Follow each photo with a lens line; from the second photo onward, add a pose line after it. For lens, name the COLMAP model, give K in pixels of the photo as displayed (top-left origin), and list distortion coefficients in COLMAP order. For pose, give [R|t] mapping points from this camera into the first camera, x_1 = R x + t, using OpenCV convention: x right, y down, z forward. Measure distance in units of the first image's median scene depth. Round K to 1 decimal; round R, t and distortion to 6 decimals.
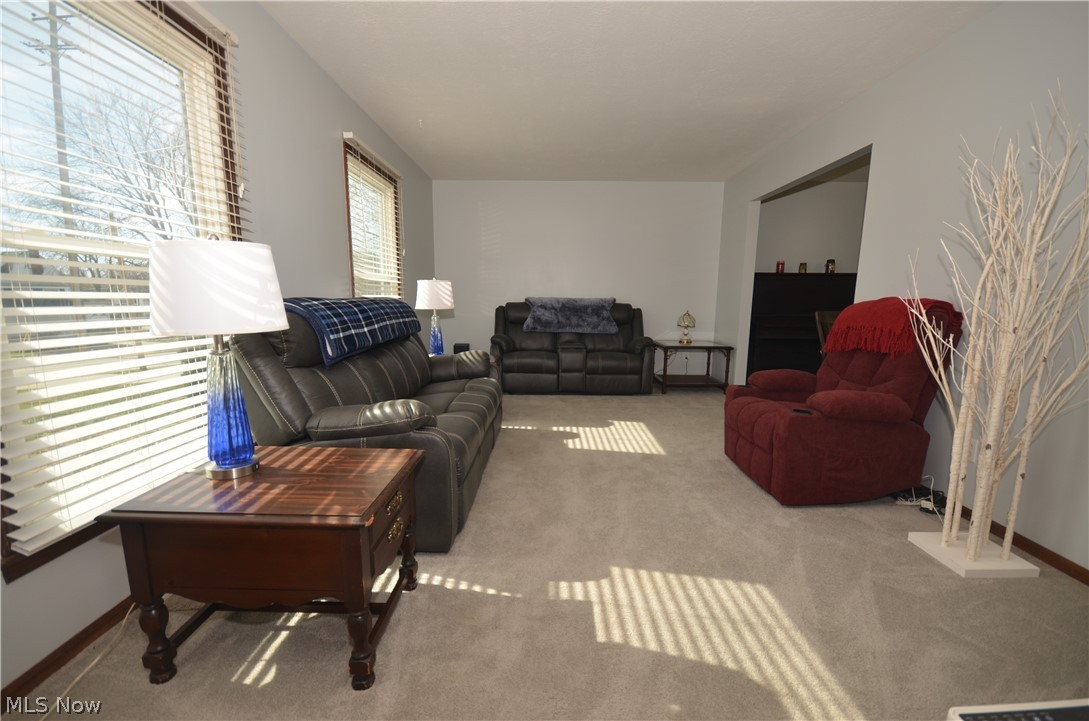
lens RADIAL K [[473.6, 0, 544.5], [0, 473.6, 366.2], [0, 0, 1]] dist [0.001207, -0.005024]
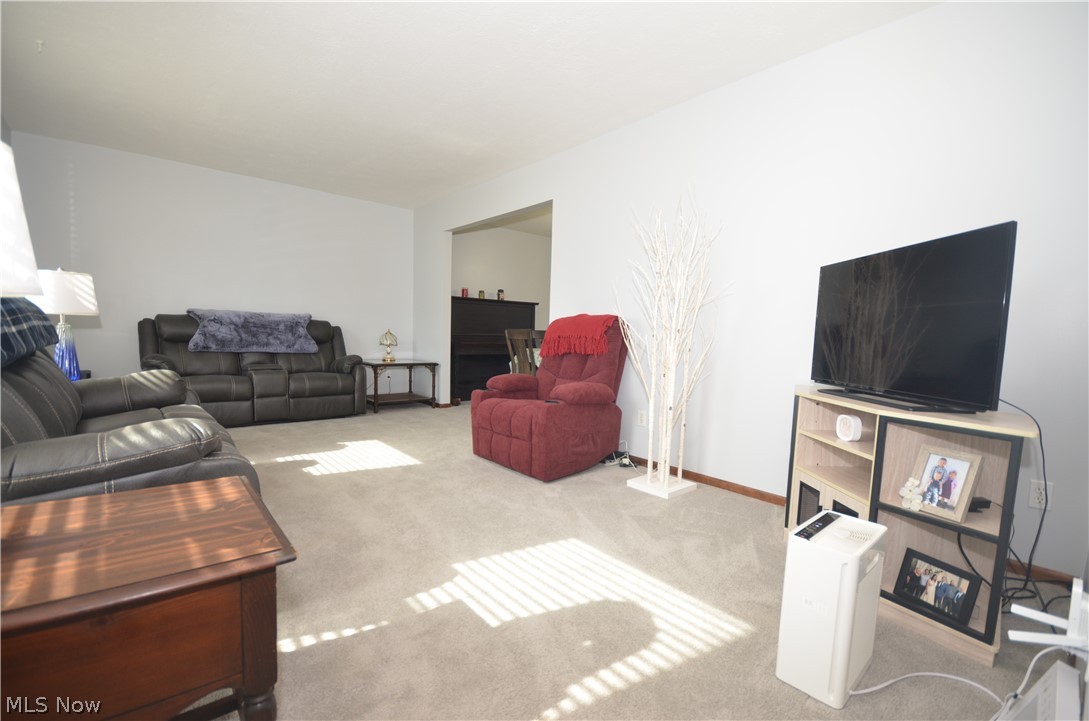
lens RADIAL K [[473.6, 0, 541.5], [0, 473.6, 369.7], [0, 0, 1]] dist [0.001207, -0.005024]
pose [[0.758200, -0.036669, 0.650990, -0.252003], [0.071319, 0.997091, -0.026900, 0.041818], [-0.648109, 0.066823, 0.758610, 0.079843]]
